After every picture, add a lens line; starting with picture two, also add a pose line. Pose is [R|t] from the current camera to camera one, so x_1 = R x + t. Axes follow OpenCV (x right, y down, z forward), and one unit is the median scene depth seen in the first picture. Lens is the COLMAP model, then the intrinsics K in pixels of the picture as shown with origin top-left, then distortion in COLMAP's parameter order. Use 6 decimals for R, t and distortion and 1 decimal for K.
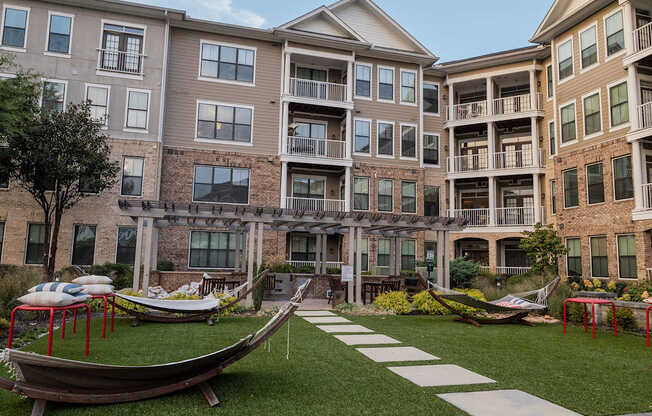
lens RADIAL K [[477.8, 0, 326.0], [0, 477.8, 208.0], [0, 0, 1]] dist [0.003811, 0.007134]
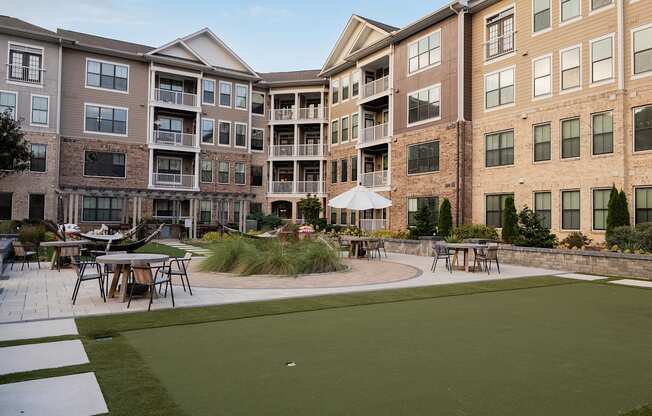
lens RADIAL K [[477.8, 0, 326.0], [0, 477.8, 208.0], [0, 0, 1]] dist [0.003811, 0.007134]
pose [[0.963599, -0.000497, 0.267352, 0.034551], [-0.025108, 0.995410, 0.092348, -0.062305], [-0.266170, -0.095699, 0.959164, -0.533526]]
